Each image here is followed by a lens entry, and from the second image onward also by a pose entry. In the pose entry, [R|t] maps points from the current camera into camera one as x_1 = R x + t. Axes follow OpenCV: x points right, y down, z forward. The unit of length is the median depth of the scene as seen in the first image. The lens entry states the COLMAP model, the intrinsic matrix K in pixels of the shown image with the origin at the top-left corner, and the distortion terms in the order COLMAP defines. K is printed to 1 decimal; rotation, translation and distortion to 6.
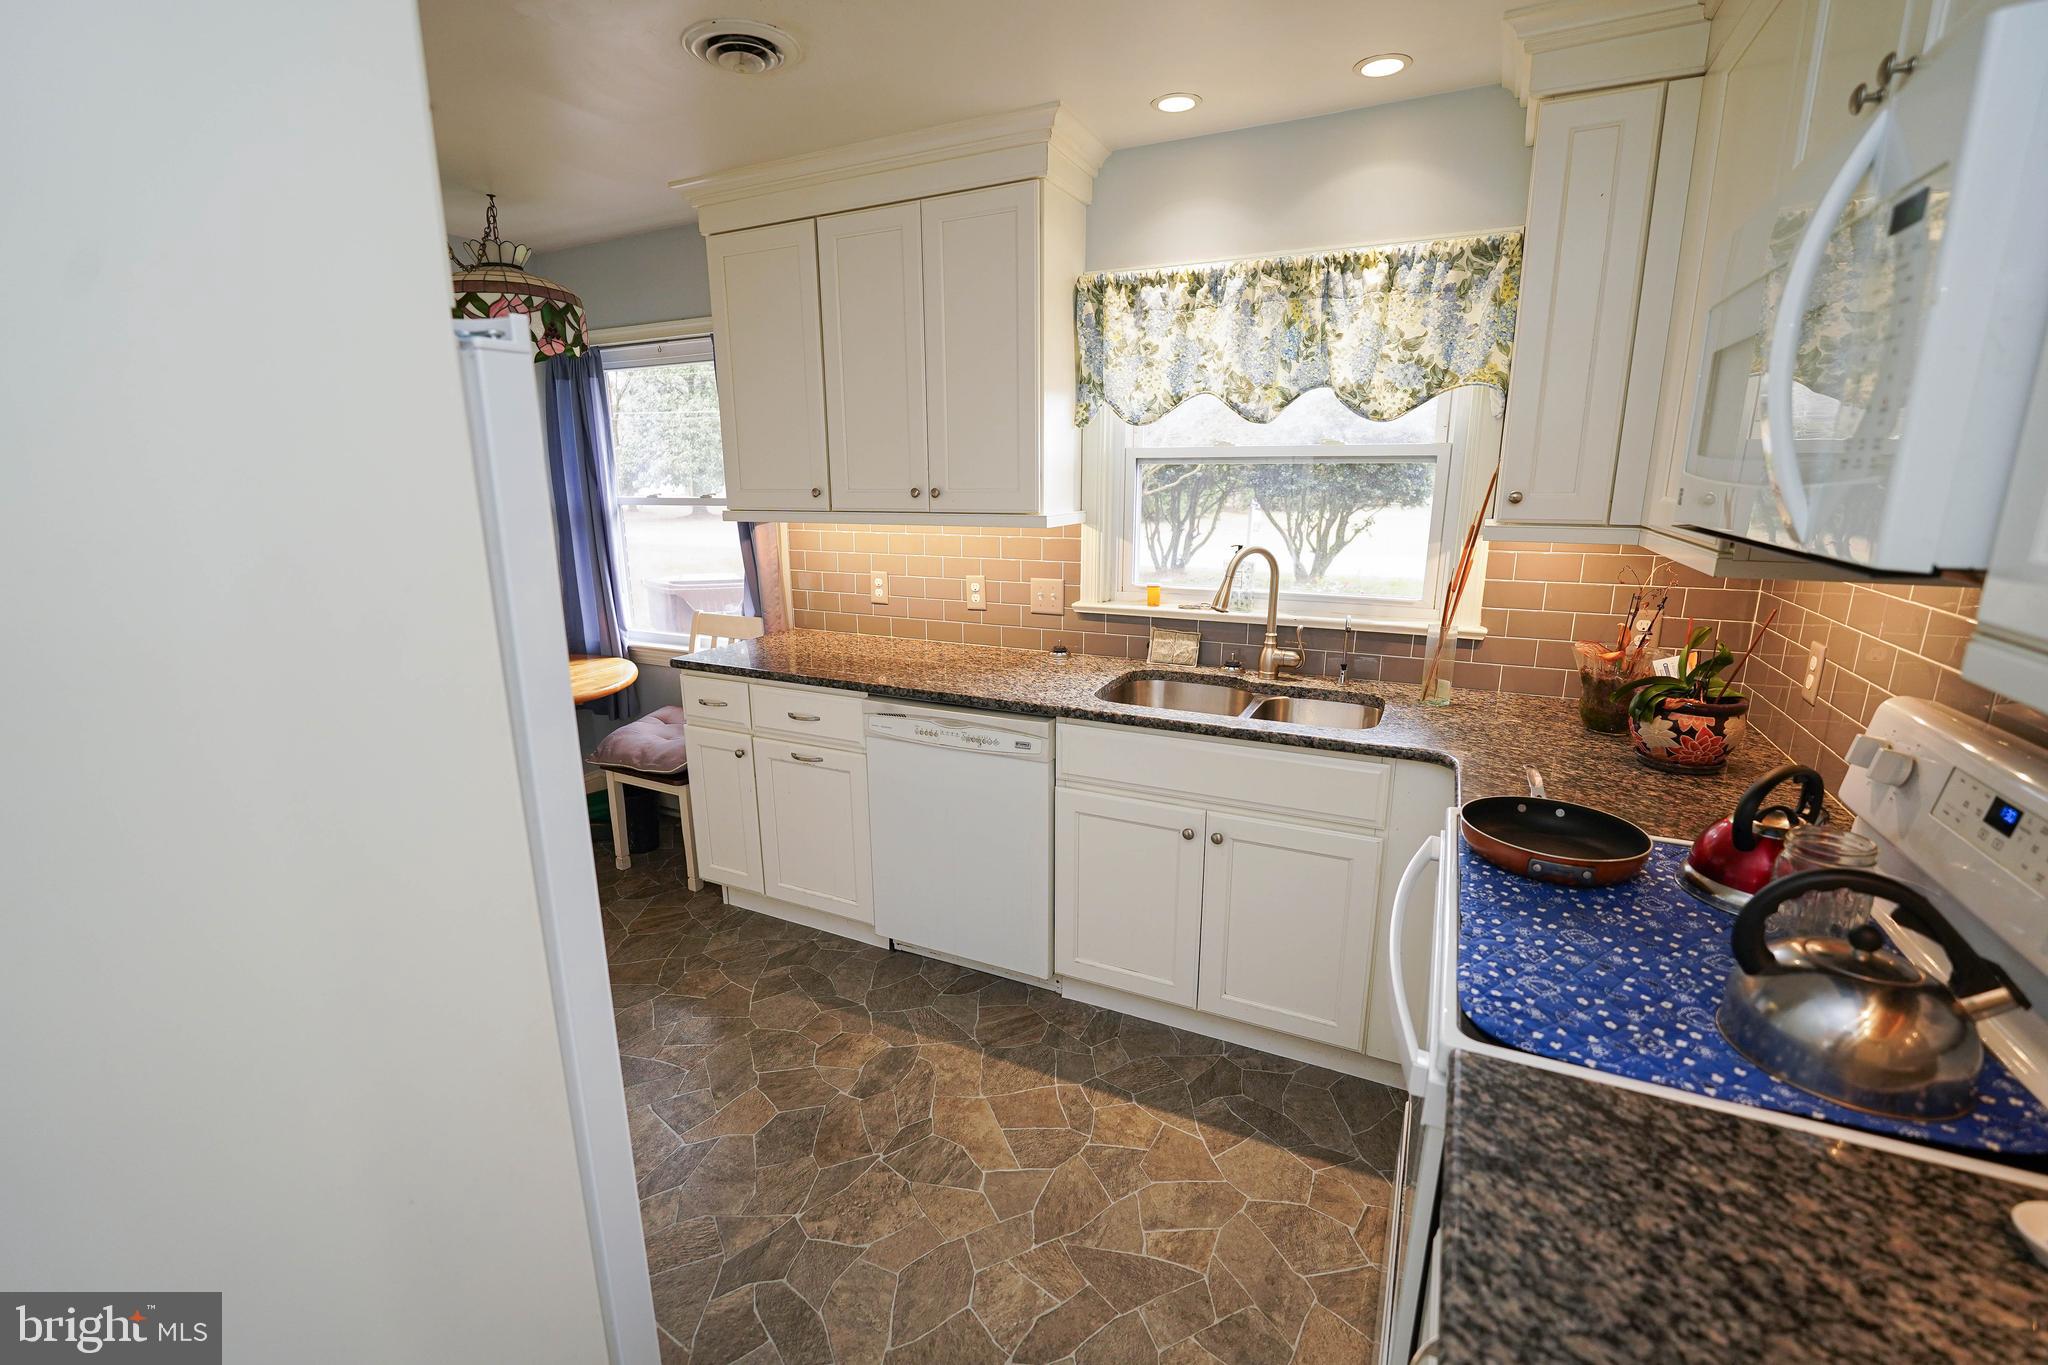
lens RADIAL K [[892.0, 0, 1016.6], [0, 892.0, 694.6], [0, 0, 1]] dist [-0.023807, -0.000203]
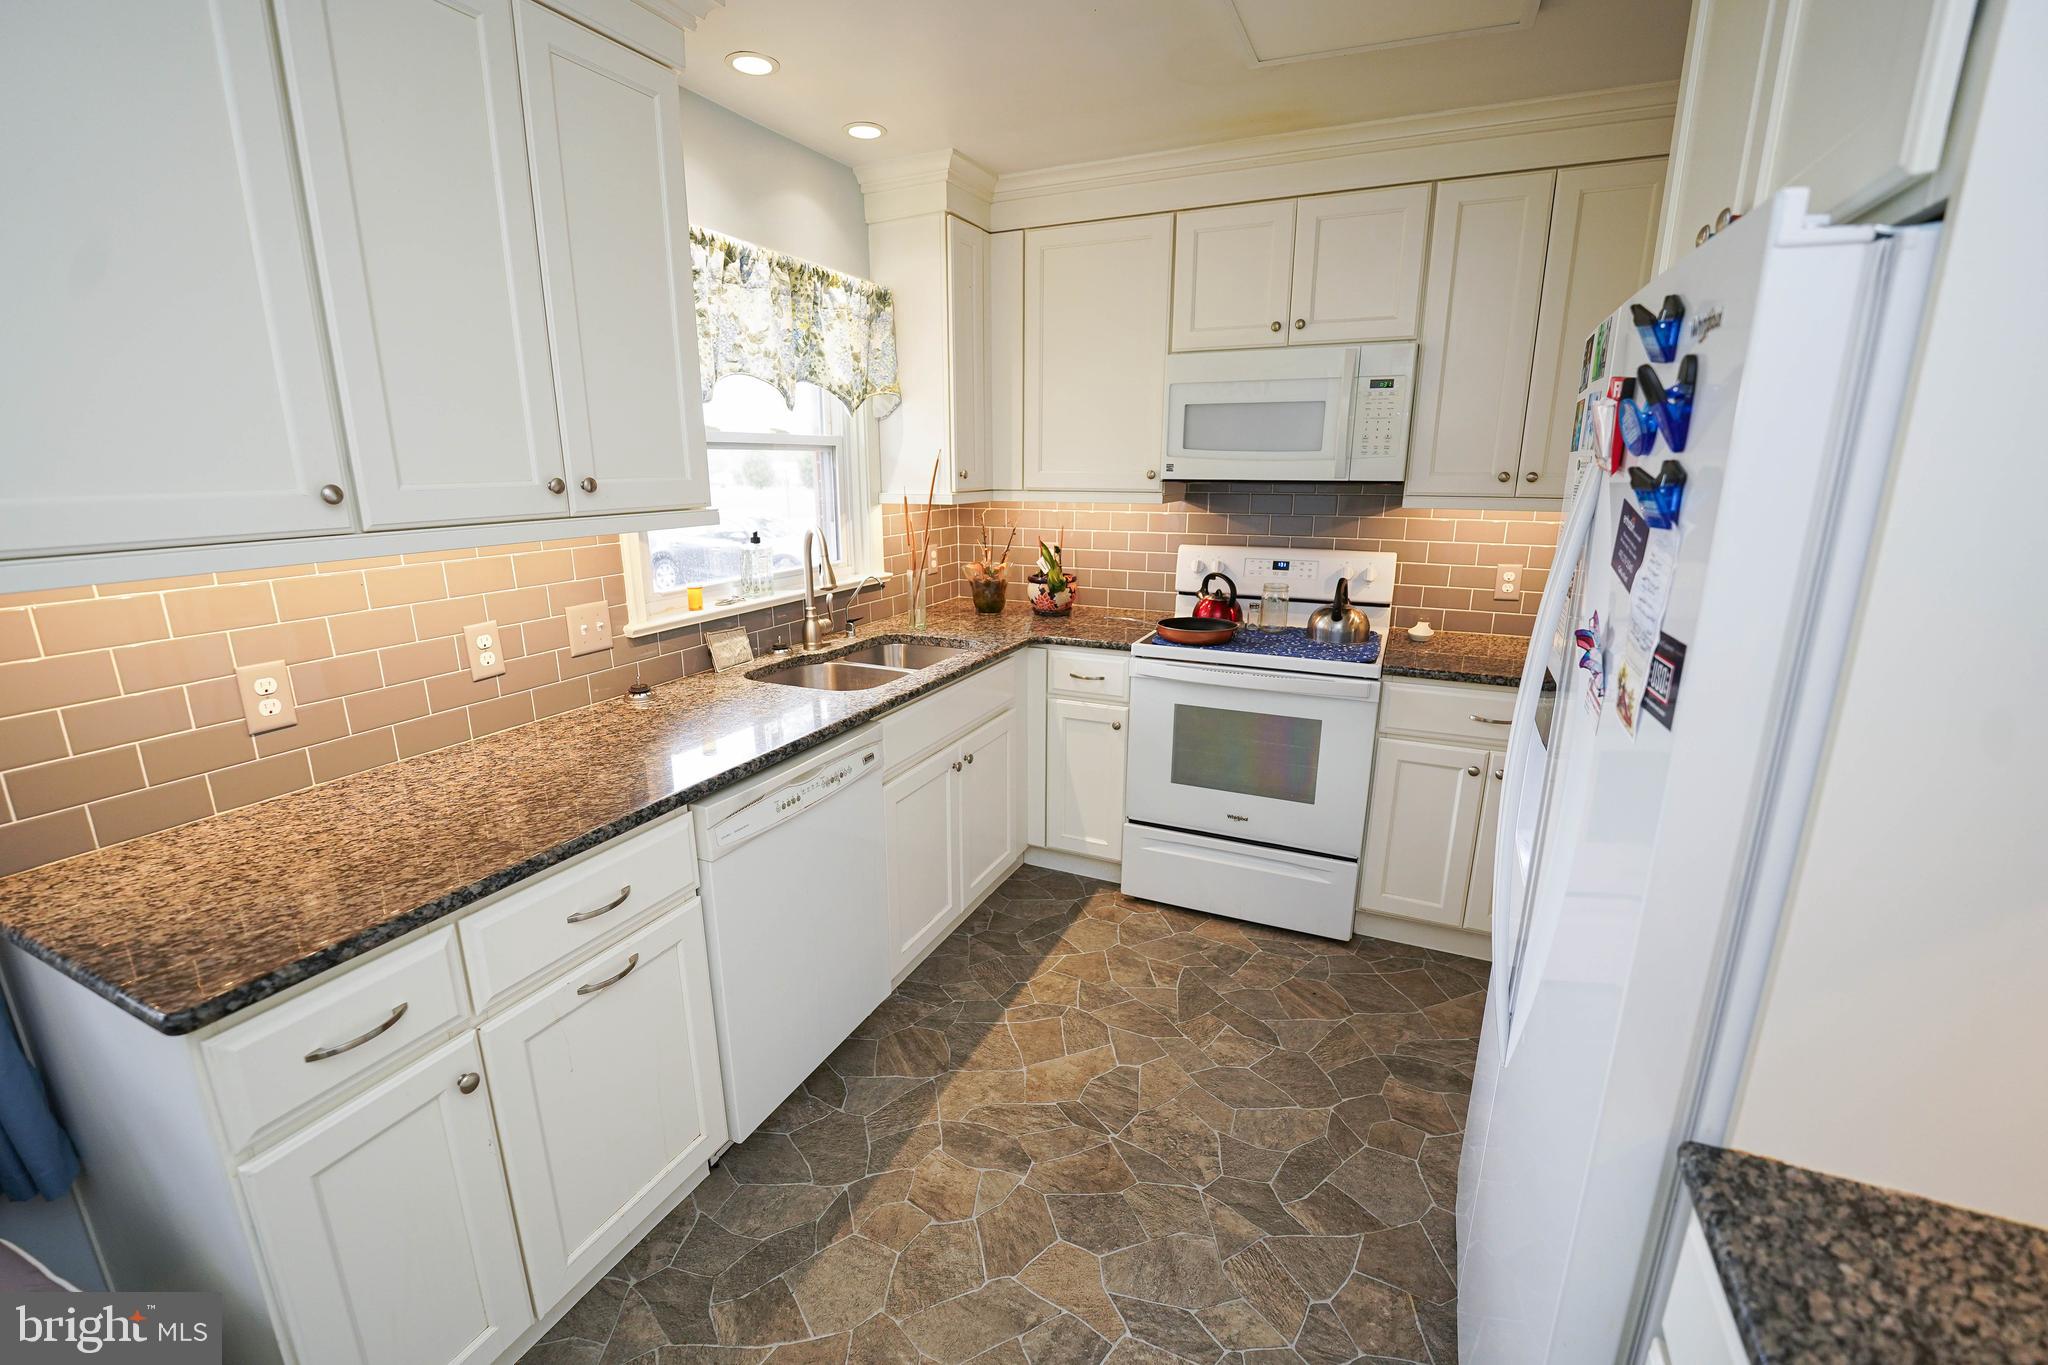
lens RADIAL K [[853.6, 0, 1024.0], [0, 853.6, 682.5], [0, 0, 1]] dist [-0.018869, -0.000015]
pose [[-0.034401, -0.243825, 0.969209, -0.789525], [0.243865, 0.938421, 0.244736, -0.181848], [-0.969199, 0.244775, 0.027178, 0.780379]]
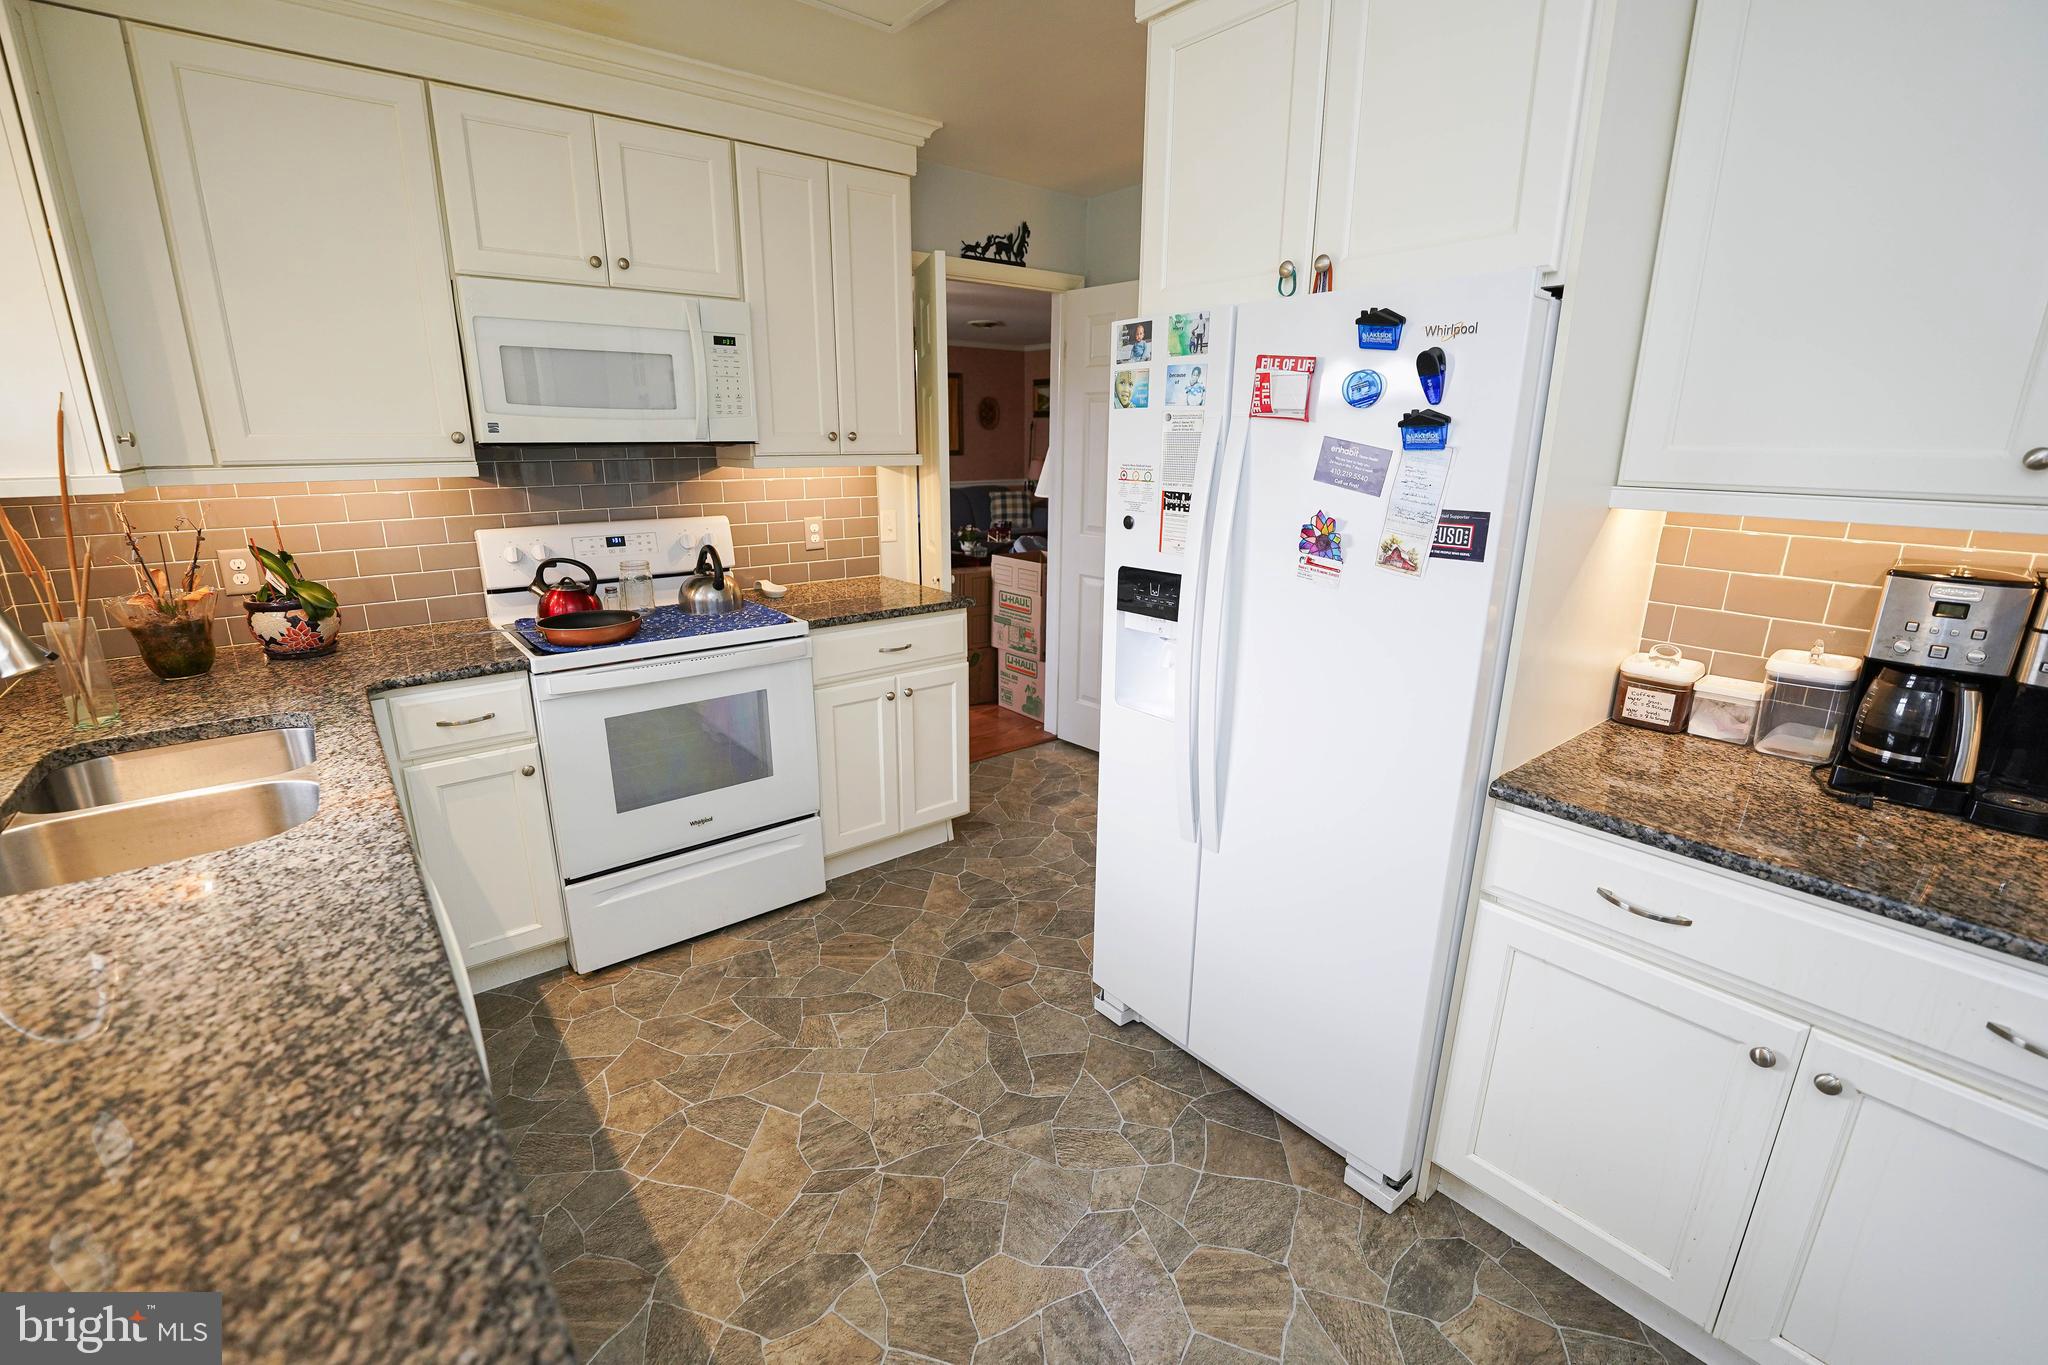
lens RADIAL K [[864.0, 0, 1000.8], [0, 864.0, 680.1], [0, 0, 1]] dist [-0.019796, -0.000034]
pose [[-0.902865, -0.112678, 0.414896, -0.472790], [0.107226, 0.875531, 0.471114, -0.258782], [-0.416338, 0.469840, -0.778404, 1.151808]]
